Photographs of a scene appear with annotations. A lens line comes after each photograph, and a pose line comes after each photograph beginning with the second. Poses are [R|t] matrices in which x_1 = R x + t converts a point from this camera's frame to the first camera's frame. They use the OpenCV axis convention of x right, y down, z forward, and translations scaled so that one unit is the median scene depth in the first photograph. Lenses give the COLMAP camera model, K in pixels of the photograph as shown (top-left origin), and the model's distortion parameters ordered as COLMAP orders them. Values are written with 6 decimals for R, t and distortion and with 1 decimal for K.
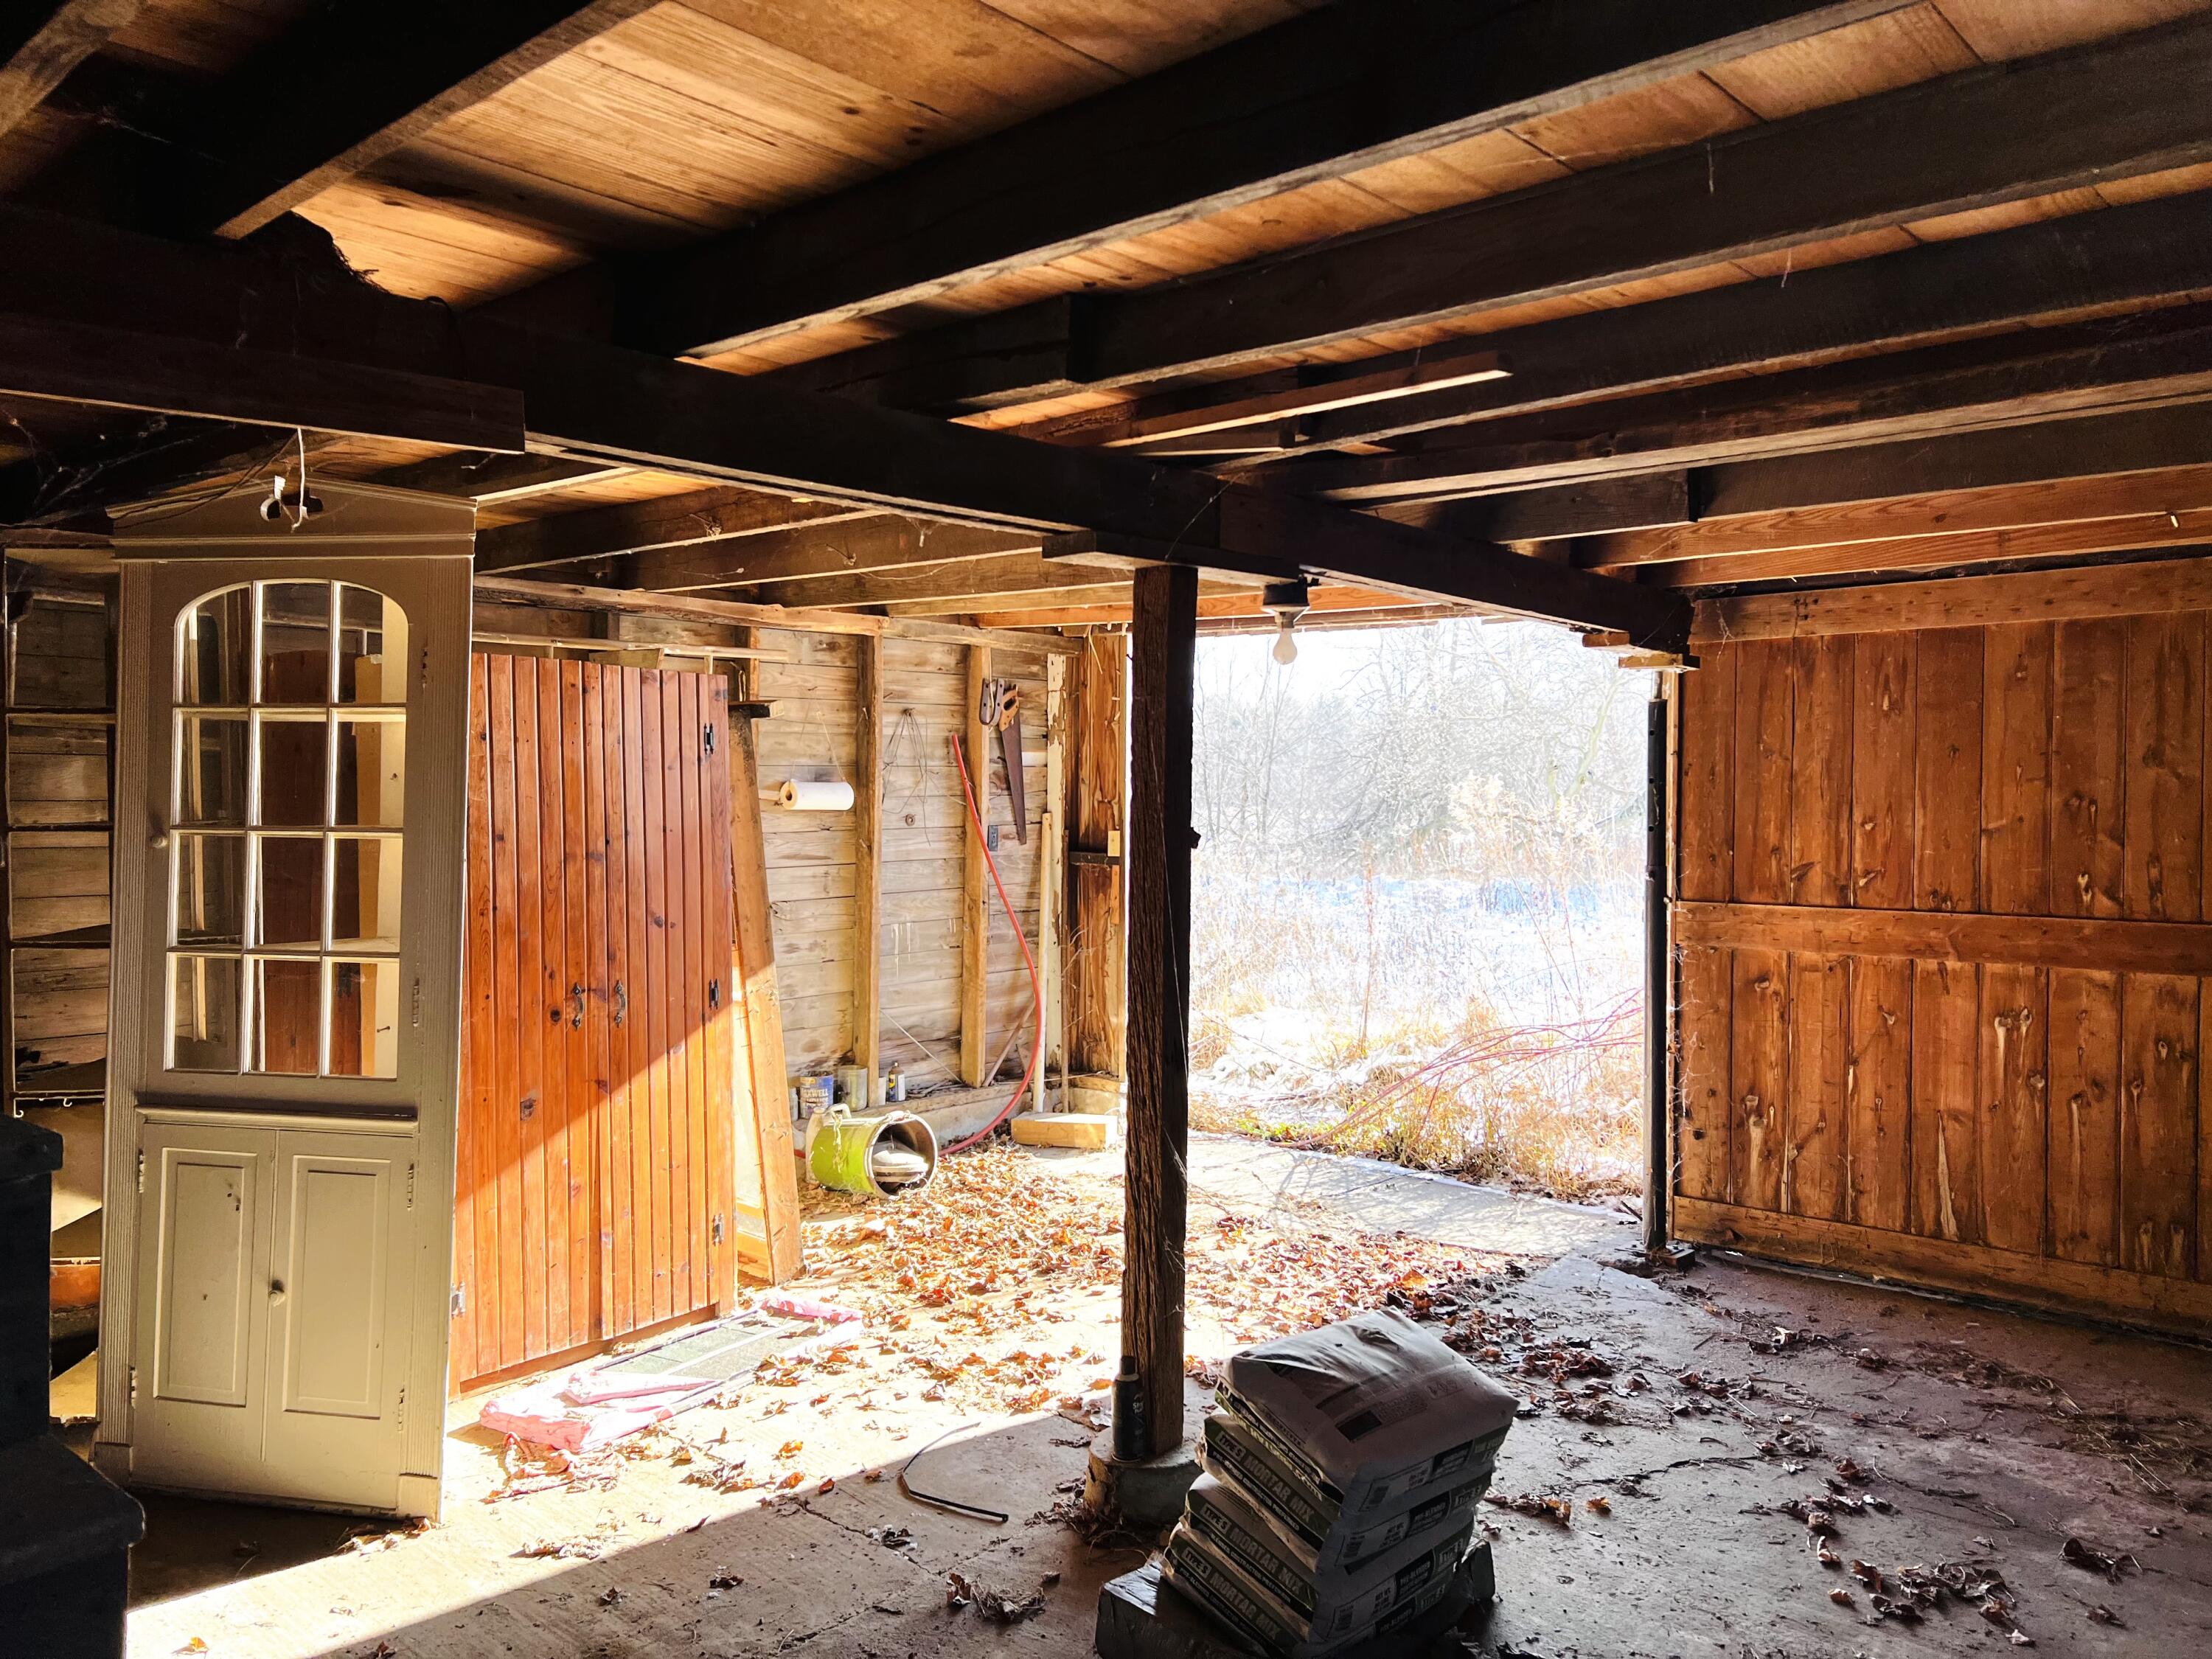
lens RADIAL K [[1644.2, 0, 1106.0], [0, 1644.2, 829.5], [0, 0, 1]] dist [0.008794, 0.001627]
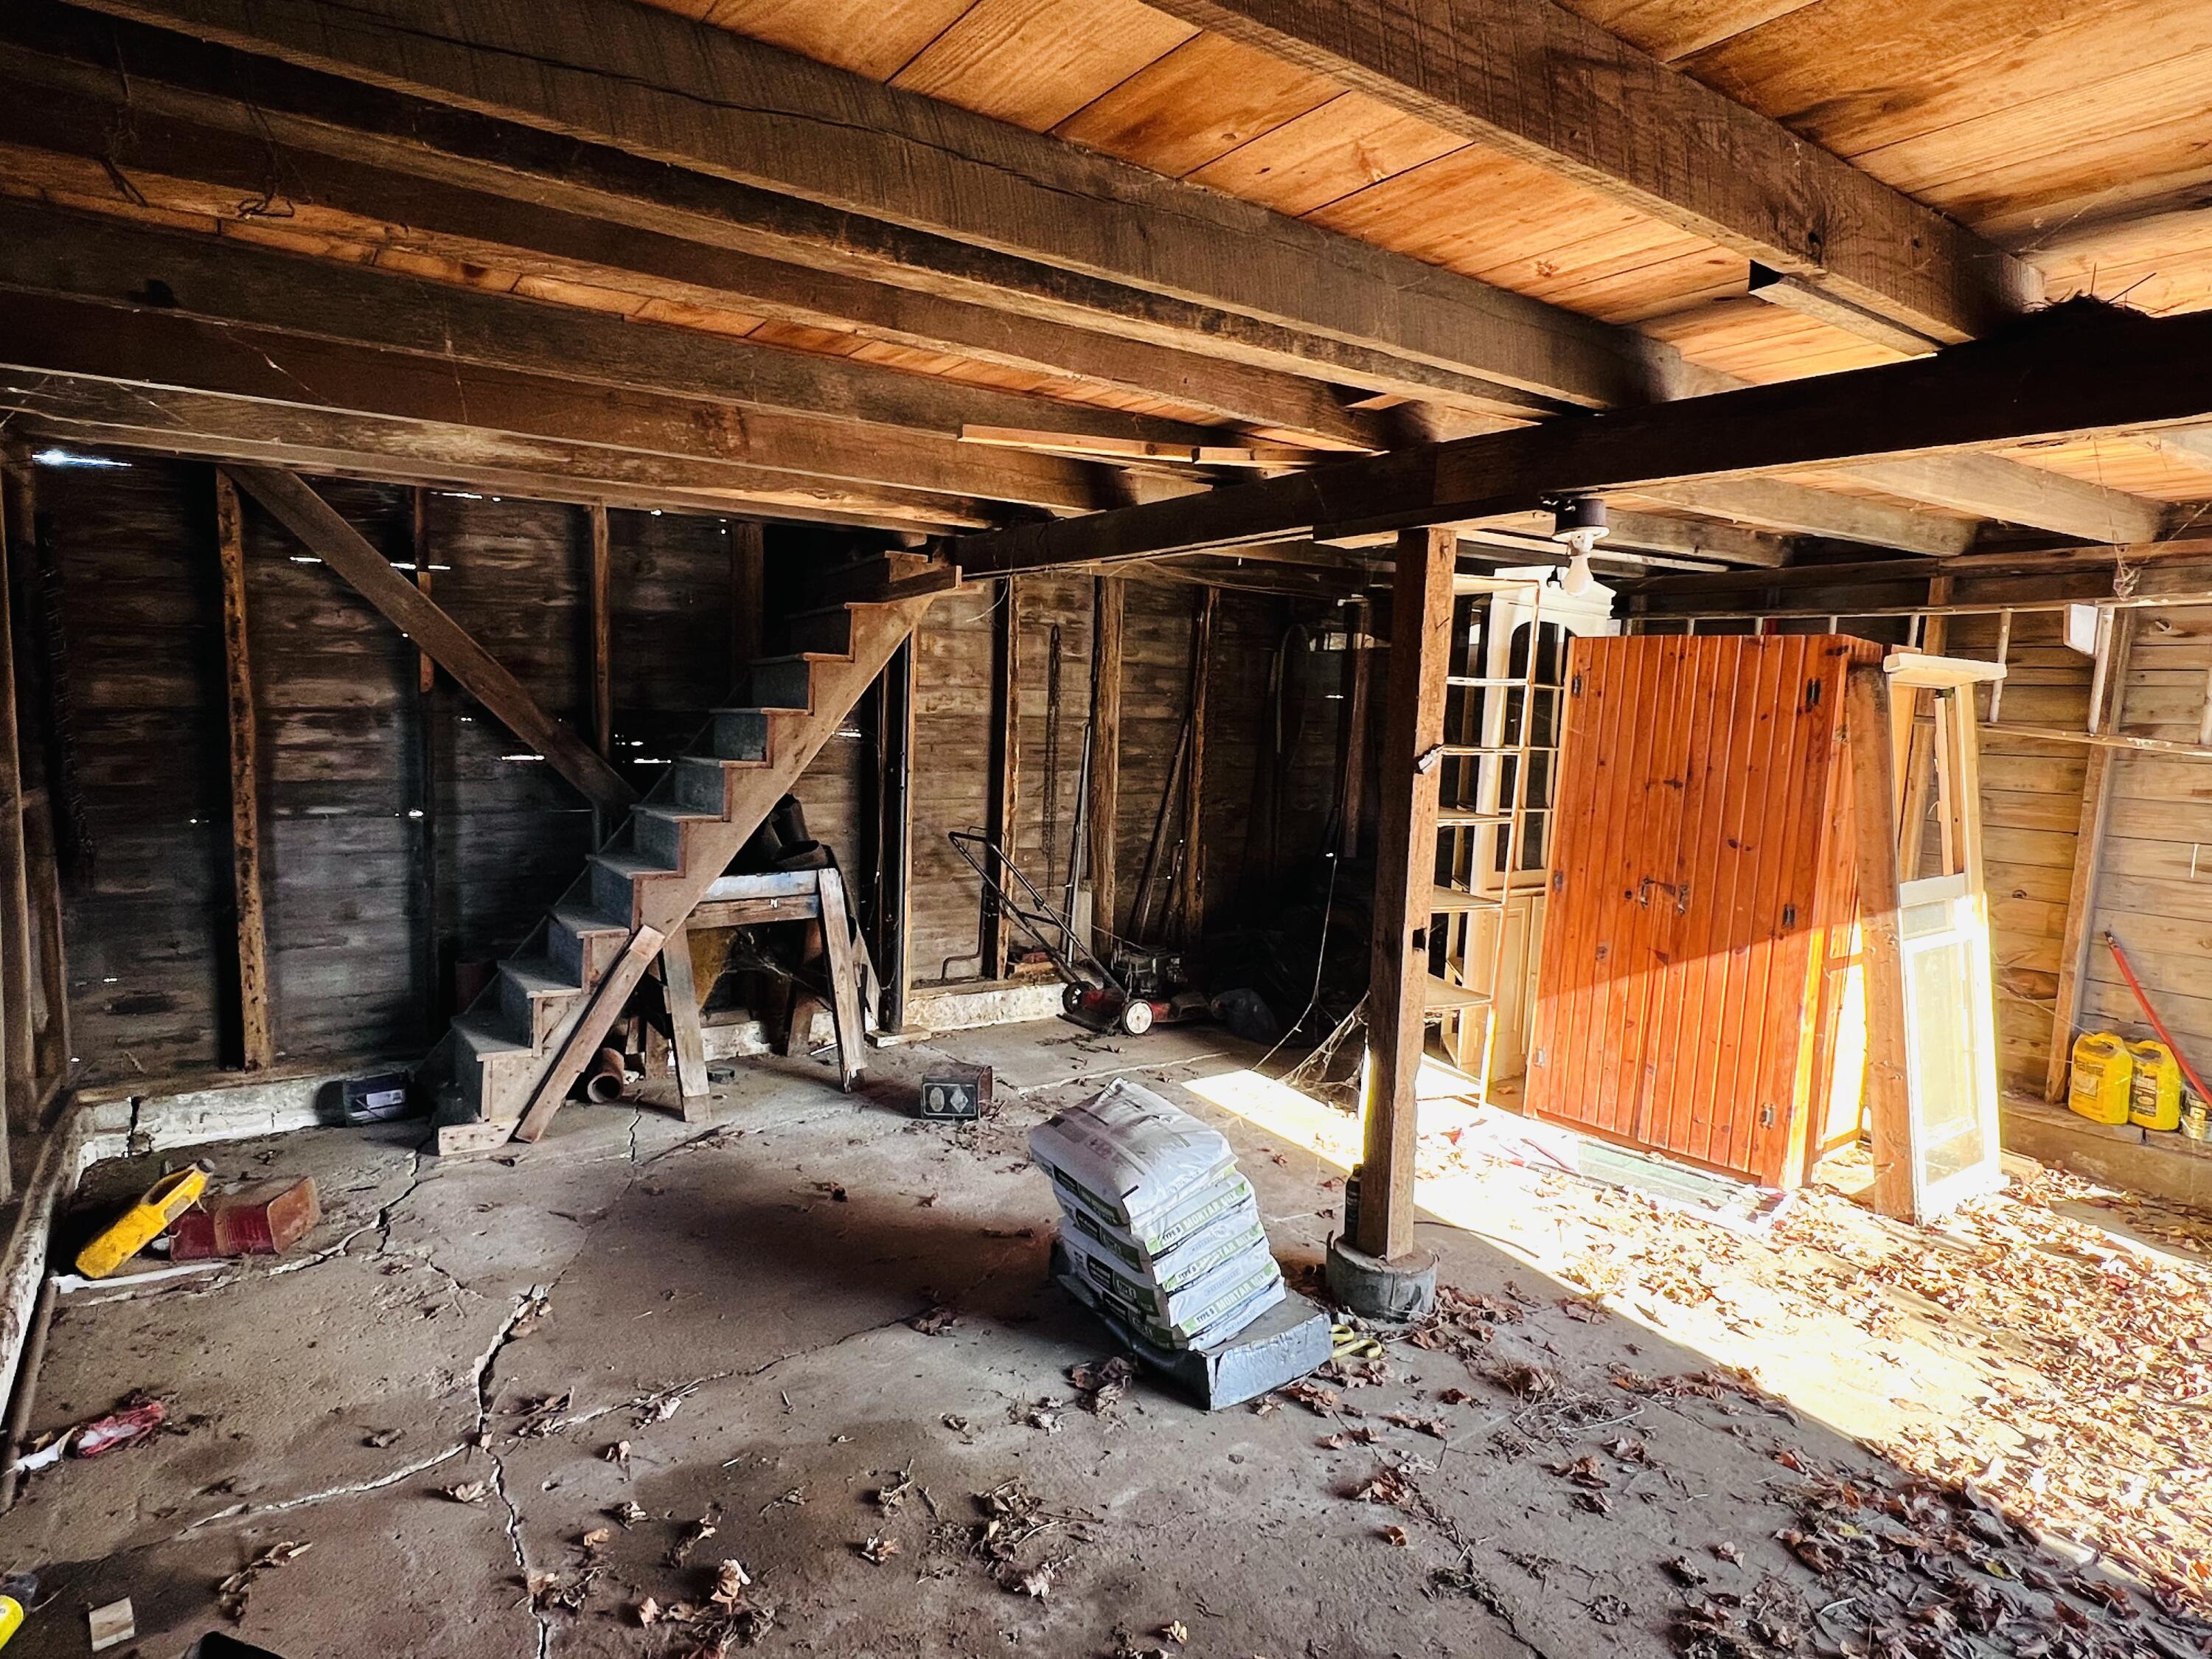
lens RADIAL K [[1231.4, 0, 1106.0], [0, 1231.4, 829.5], [0, 0, 1]] dist [0.005320, -0.015628]
pose [[-0.184438, 0.085892, -0.979084, 0.773459], [-0.056989, 0.993563, 0.097898, -0.018019], [0.981191, 0.073853, -0.178356, 0.770831]]
